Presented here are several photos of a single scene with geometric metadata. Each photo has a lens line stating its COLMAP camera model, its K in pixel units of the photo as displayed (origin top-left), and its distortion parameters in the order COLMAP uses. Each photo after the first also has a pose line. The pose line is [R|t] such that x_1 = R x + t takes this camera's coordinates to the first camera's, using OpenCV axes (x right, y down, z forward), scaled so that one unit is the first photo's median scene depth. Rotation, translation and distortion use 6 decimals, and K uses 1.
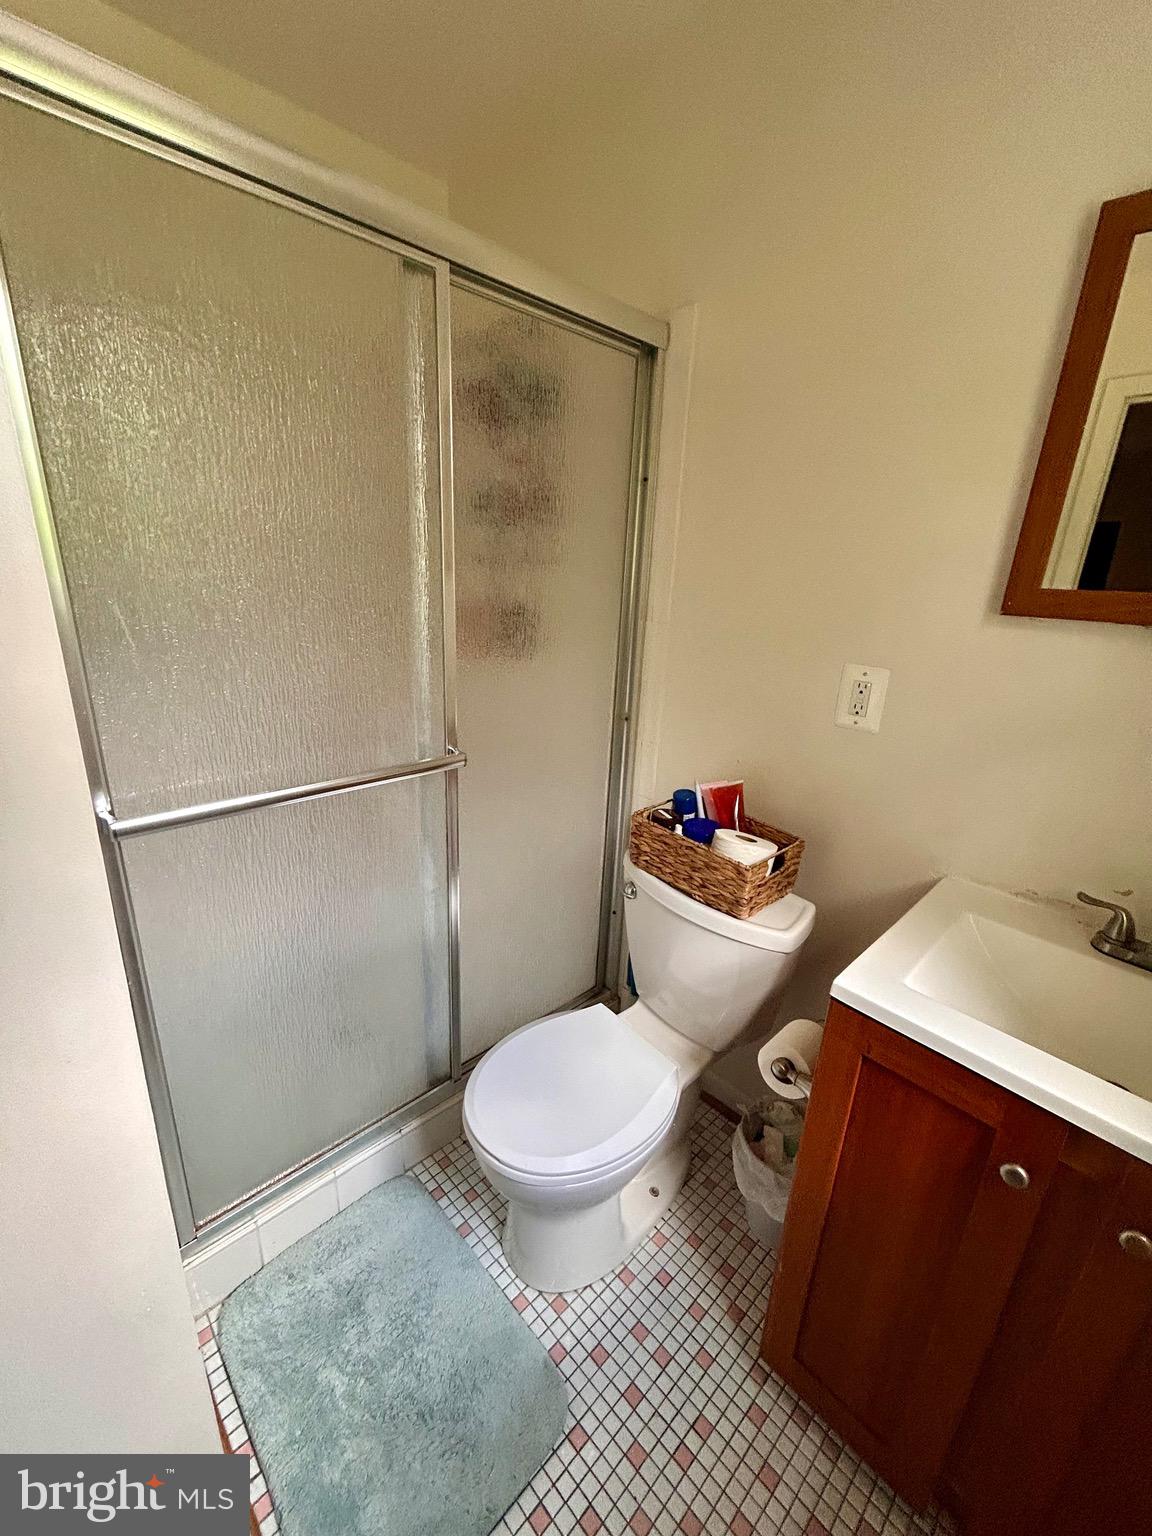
lens RADIAL K [[619.9, 0, 573.9], [0, 619.9, 762.8], [0, 0, 1]] dist [-0.003061, 0.000651]
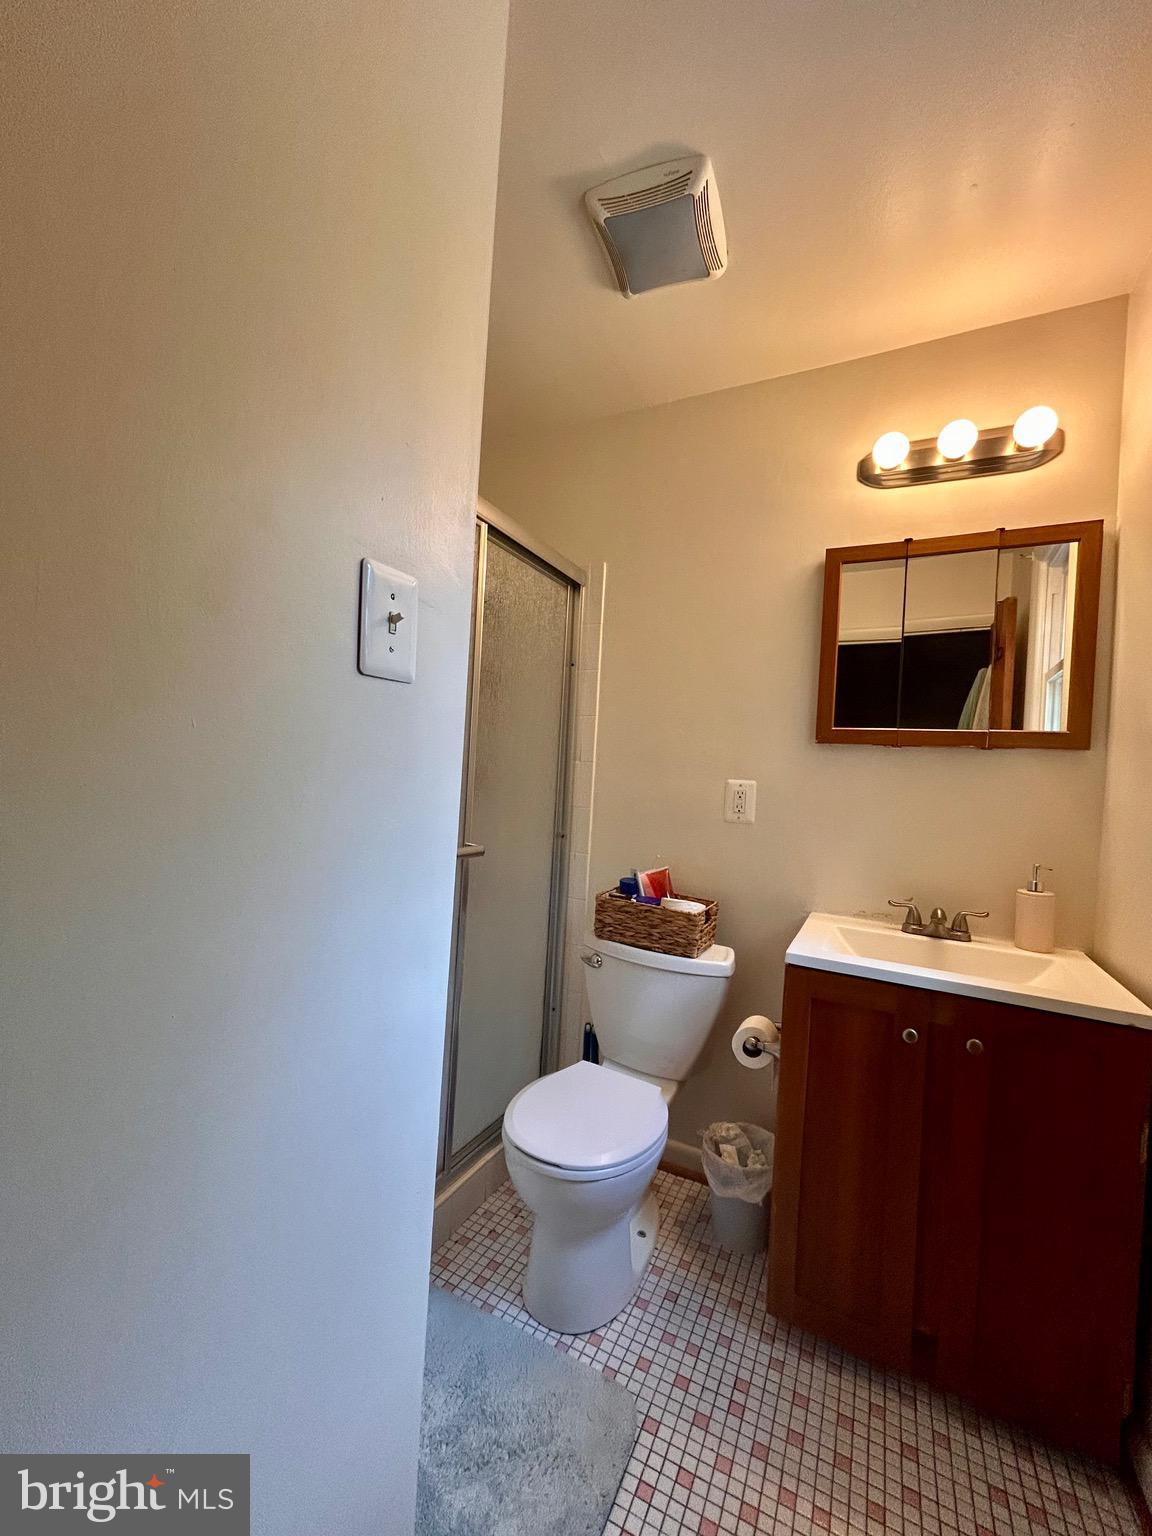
lens RADIAL K [[615.3, 0, 574.1], [0, 615.3, 767.0], [0, 0, 1]] dist [-0.003229, 0.000155]
pose [[0.944354, 0.011192, 0.328740, -0.427260], [0.085693, 0.956538, -0.278731, 0.205049], [-0.317572, 0.291392, 0.902352, -0.264188]]
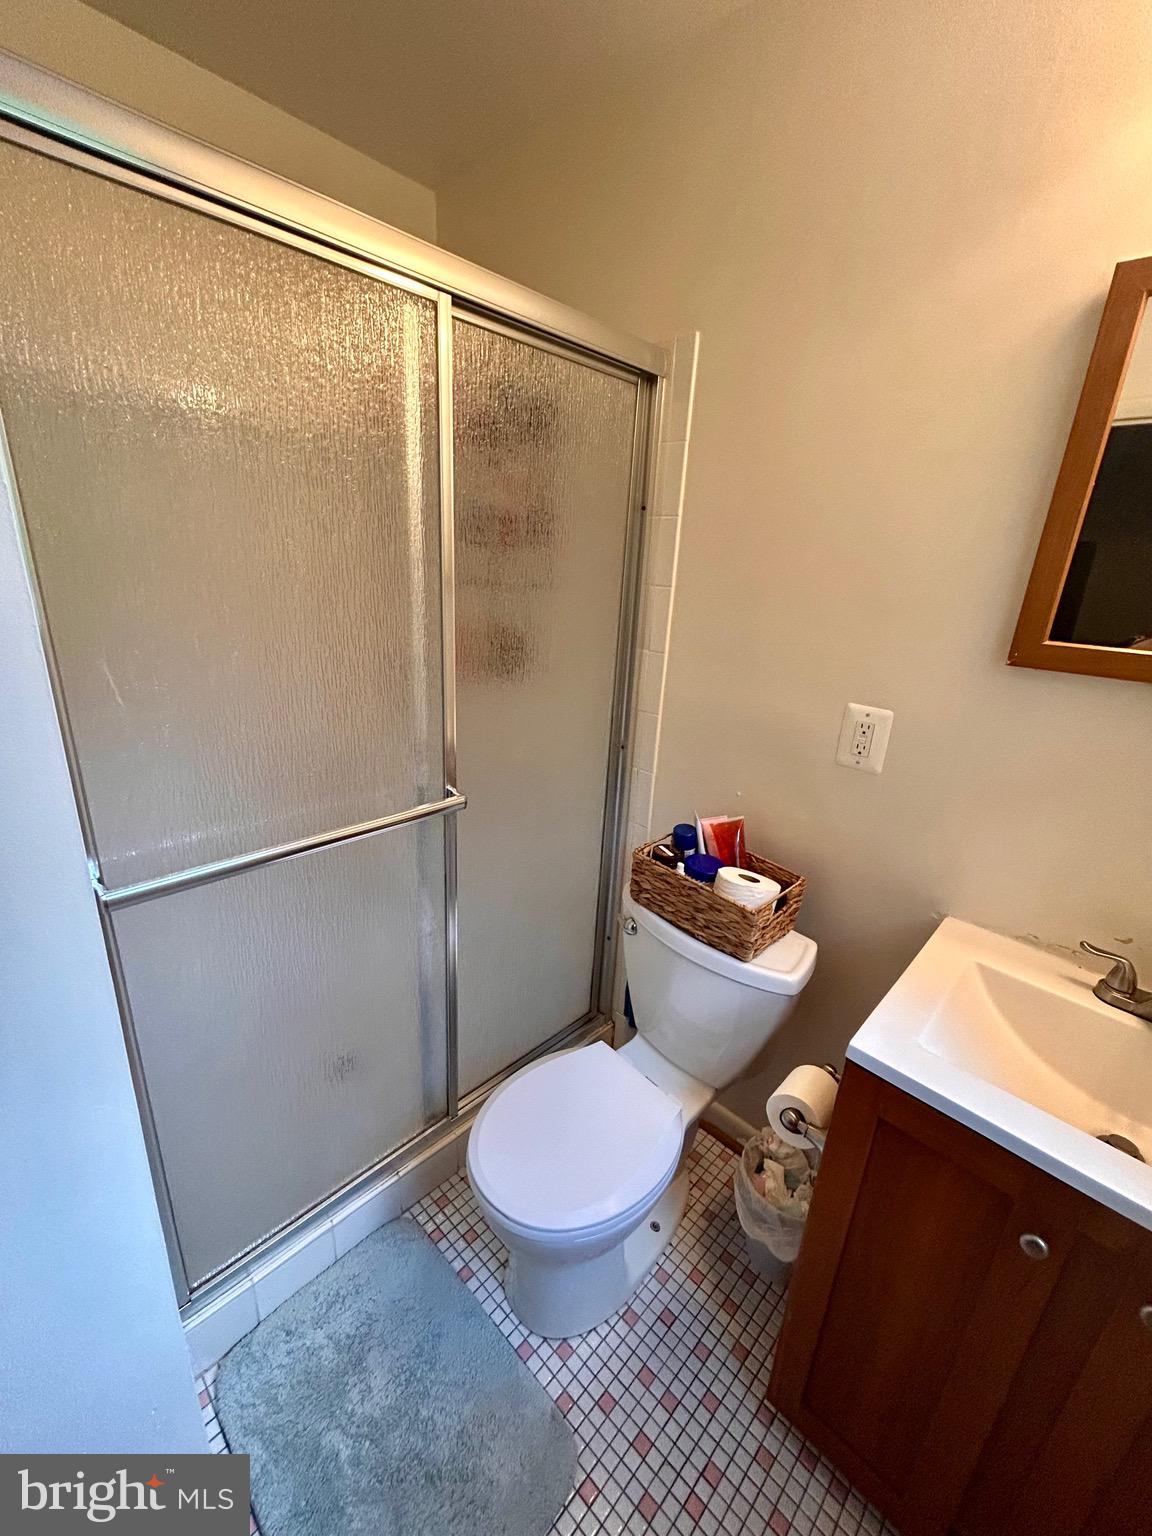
lens RADIAL K [[620.0, 0, 574.5], [0, 620.0, 762.6], [0, 0, 1]] dist [0.000174, -0.001220]
pose [[0.999189, -0.003709, 0.040085, -0.043726], [0.003180, 0.999907, 0.013251, -0.081292], [-0.040130, -0.013112, 0.999108, 0.018111]]
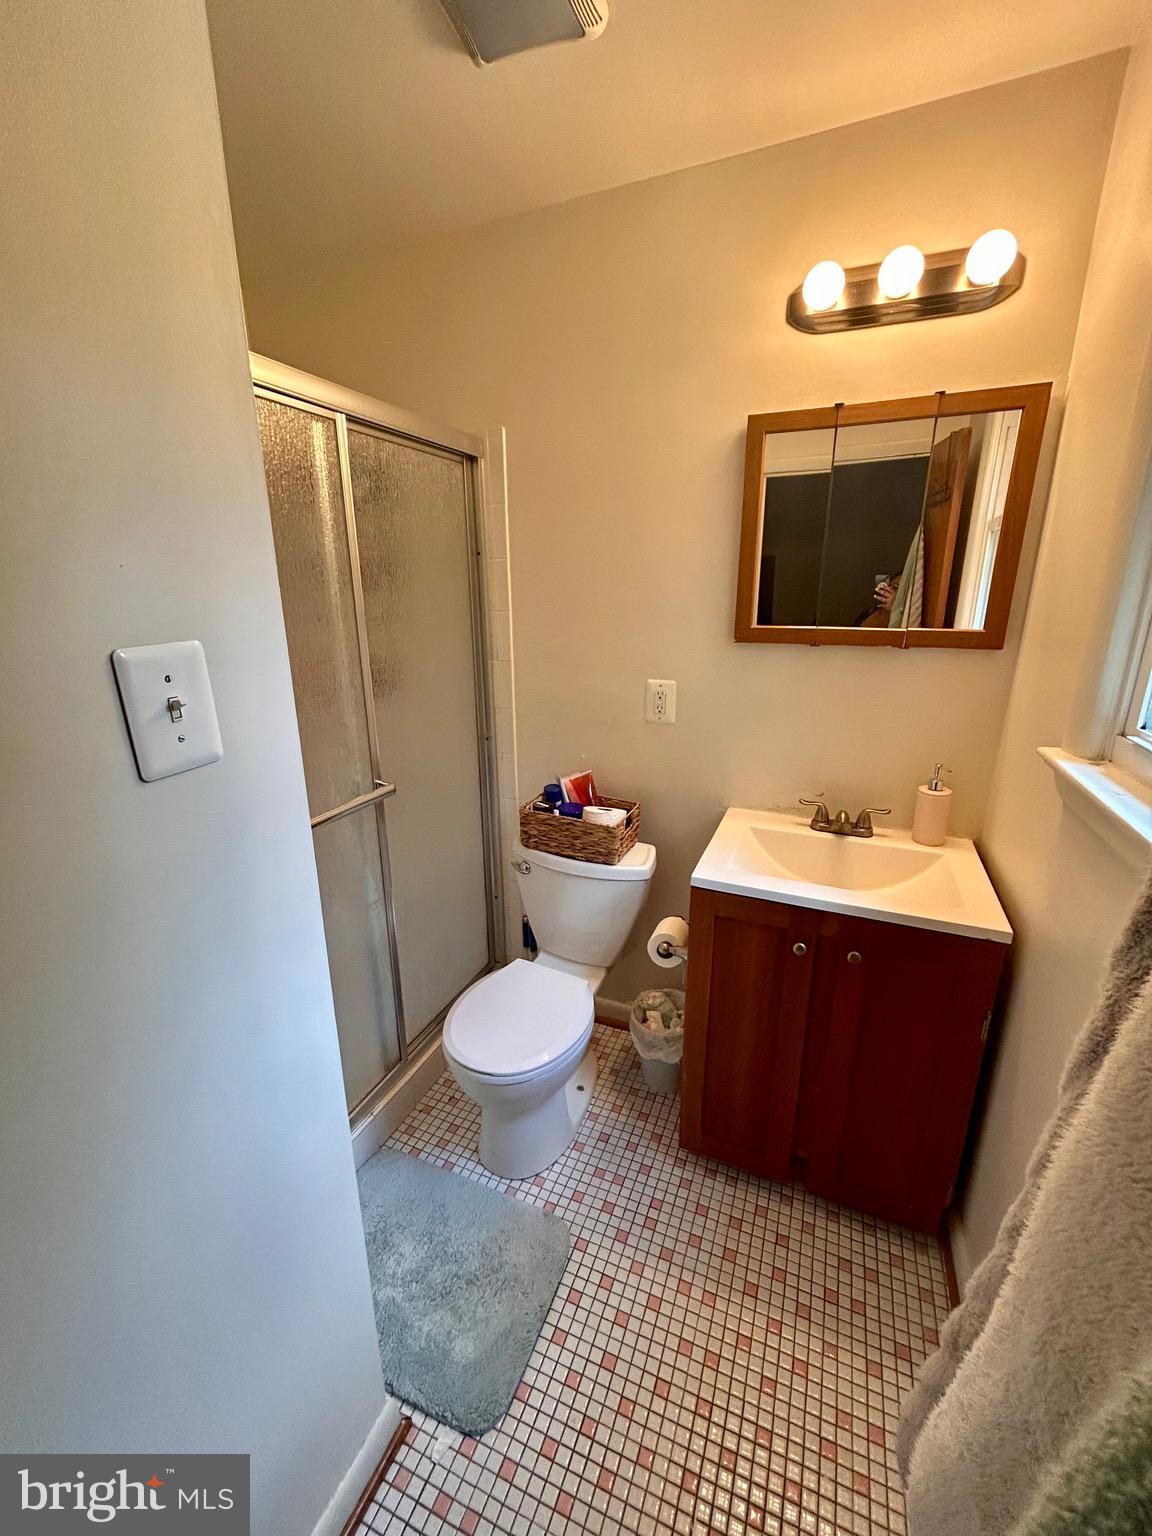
lens RADIAL K [[619.9, 0, 573.9], [0, 619.9, 762.8], [0, 0, 1]] dist [-0.003061, 0.000651]
pose [[0.919474, -0.157498, 0.360225, -0.291084], [0.165438, 0.986180, 0.008897, -0.007212], [-0.356648, 0.051414, 0.932823, -0.309517]]
